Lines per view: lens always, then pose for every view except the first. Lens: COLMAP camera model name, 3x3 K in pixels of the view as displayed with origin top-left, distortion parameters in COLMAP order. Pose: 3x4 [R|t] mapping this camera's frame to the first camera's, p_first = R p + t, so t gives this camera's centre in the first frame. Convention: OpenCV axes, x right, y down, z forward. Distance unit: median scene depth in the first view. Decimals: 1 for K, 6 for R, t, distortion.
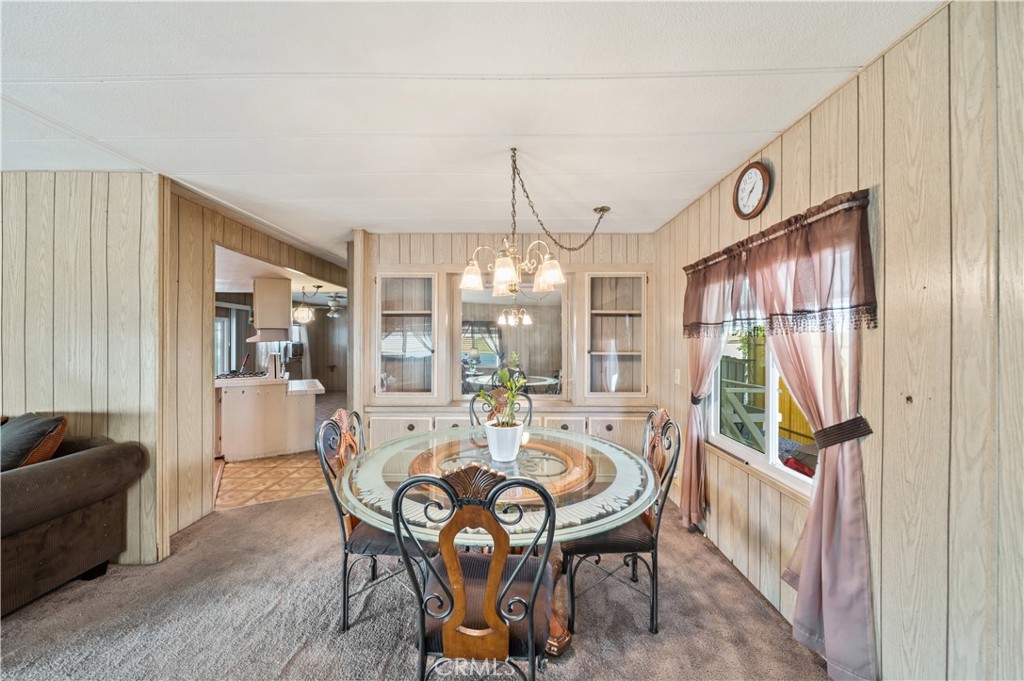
lens RADIAL K [[358.0, 0, 514.2], [0, 358.0, 339.6], [0, 0, 1]] dist [-0.002545, -0.001056]
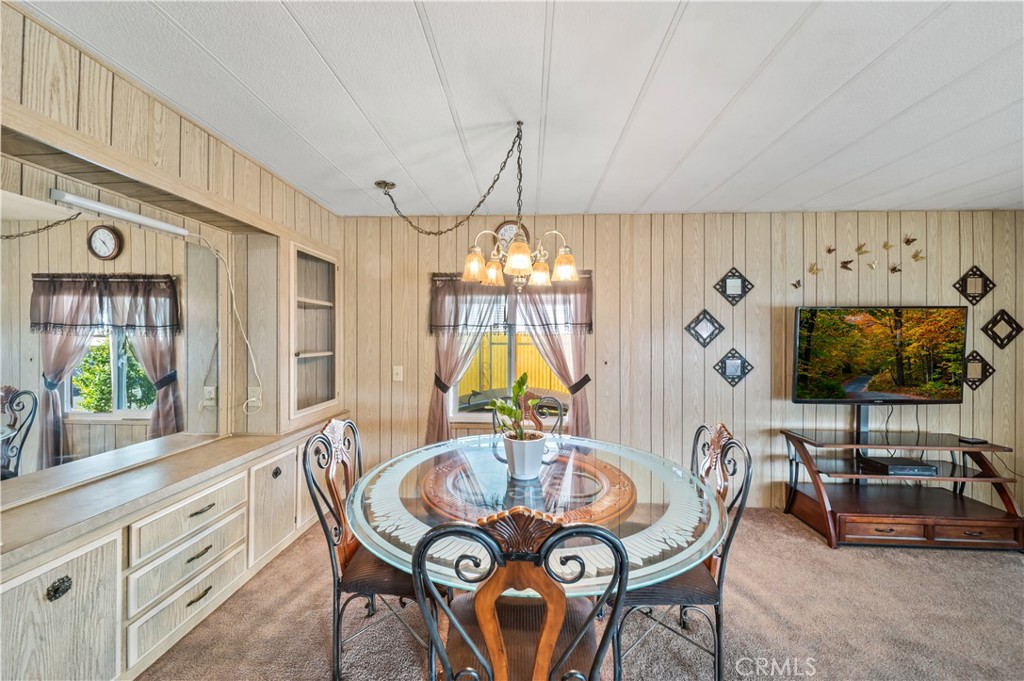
lens RADIAL K [[358.0, 0, 509.2], [0, 358.0, 338.5], [0, 0, 1]] dist [-0.002545, -0.001056]
pose [[0.045672, 0.003461, 0.998951, -0.763960], [-0.004661, 0.999984, -0.003252, 0.004305], [-0.998946, -0.004507, 0.045687, 0.863559]]
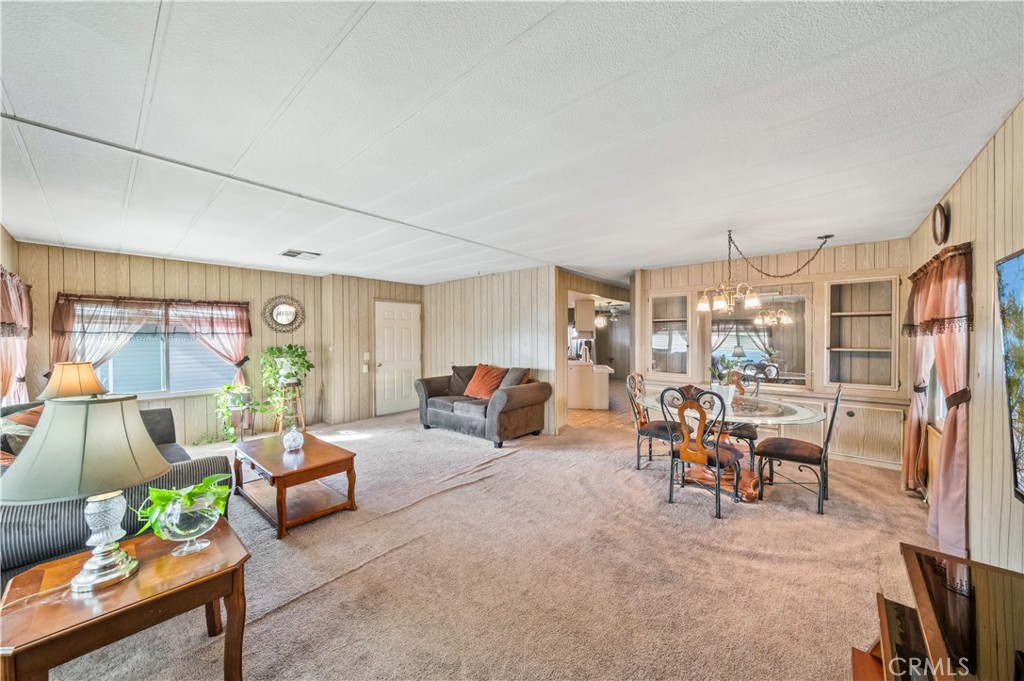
lens RADIAL K [[358.0, 0, 518.0], [0, 358.0, 339.6], [0, 0, 1]] dist [-0.002545, -0.001056]
pose [[0.762900, 0.001051, -0.646516, 0.298975], [0.002574, 0.999986, 0.004663, -0.003585], [0.646512, -0.005222, 0.762886, -0.898539]]
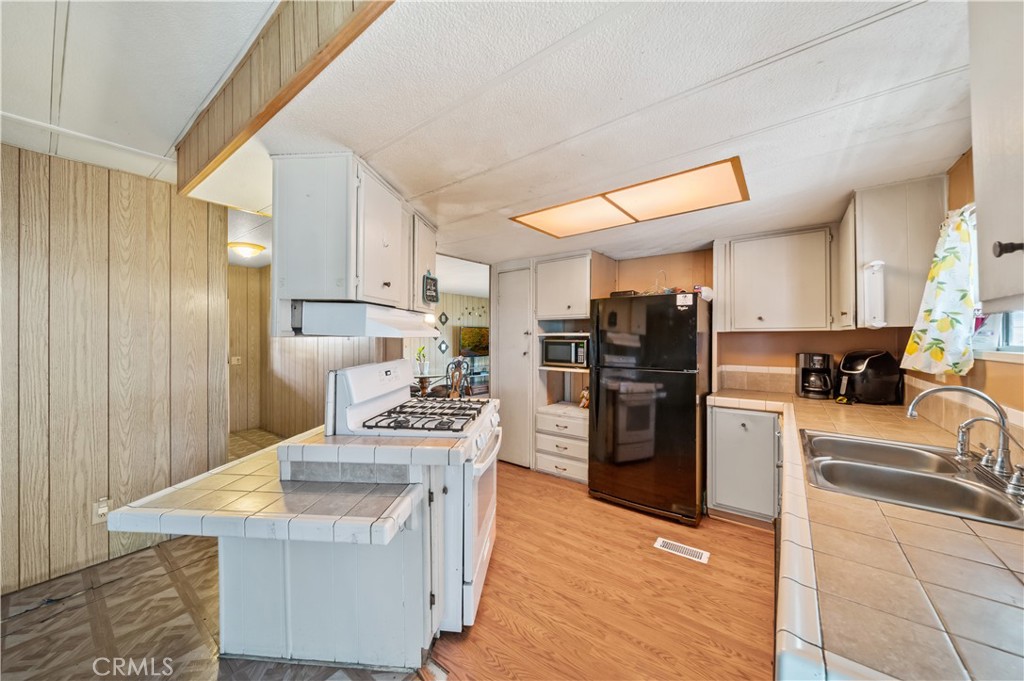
lens RADIAL K [[358.0, 0, 514.1], [0, 358.0, 338.0], [0, 0, 1]] dist [-0.002545, -0.001056]
pose [[-0.796859, 0.002680, 0.604159, -2.306000], [0.001554, 0.999996, -0.002386, 0.018216], [-0.604163, -0.000962, -0.796860, 2.681461]]
